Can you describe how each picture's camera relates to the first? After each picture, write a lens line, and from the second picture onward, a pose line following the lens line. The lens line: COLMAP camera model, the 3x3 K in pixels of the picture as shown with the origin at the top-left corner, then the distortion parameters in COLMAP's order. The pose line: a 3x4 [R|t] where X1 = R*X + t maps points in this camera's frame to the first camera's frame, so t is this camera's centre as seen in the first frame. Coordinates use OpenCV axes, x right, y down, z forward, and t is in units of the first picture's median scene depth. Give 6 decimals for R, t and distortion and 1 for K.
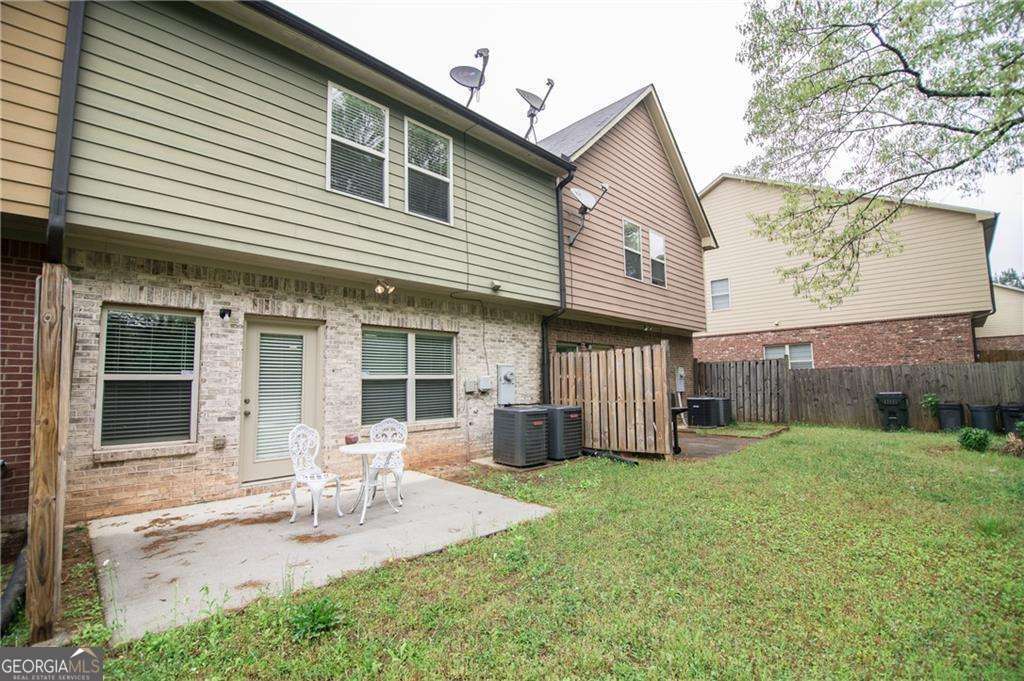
lens RADIAL K [[465.4, 0, 512.0], [0, 465.4, 340.5], [0, 0, 1]] dist [-0.024265, -0.000538]
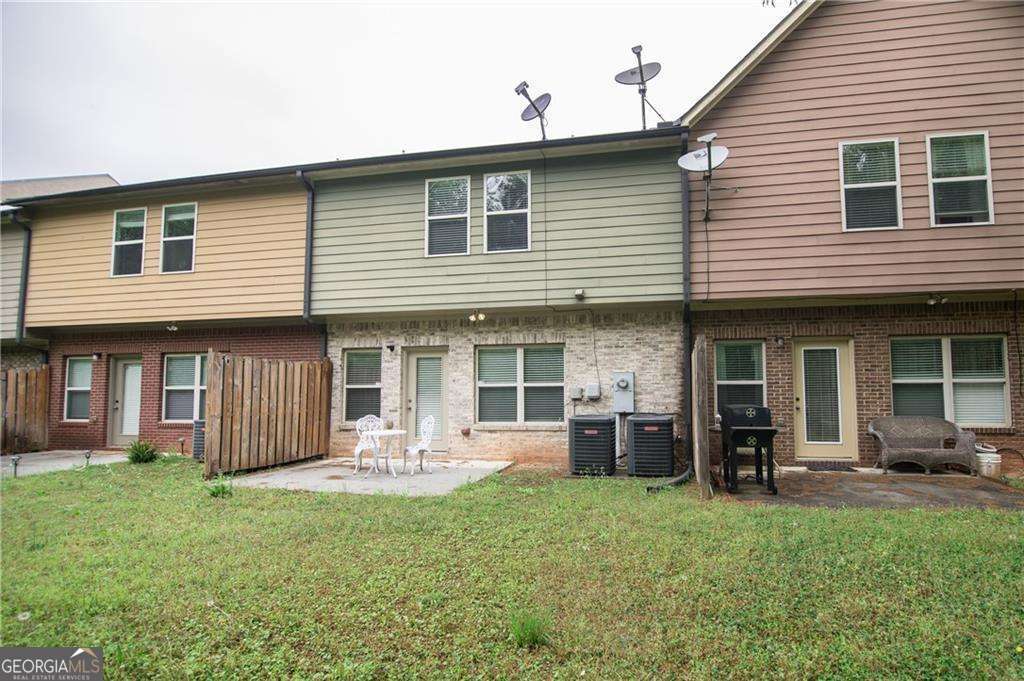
lens RADIAL K [[467.6, 0, 512.9], [0, 467.6, 358.5], [0, 0, 1]] dist [-0.001906, -0.000178]
pose [[0.539671, -0.050179, -0.840379, 0.782016], [0.074531, 0.997150, -0.011677, 0.023904], [0.838571, -0.056332, 0.541873, 0.336949]]
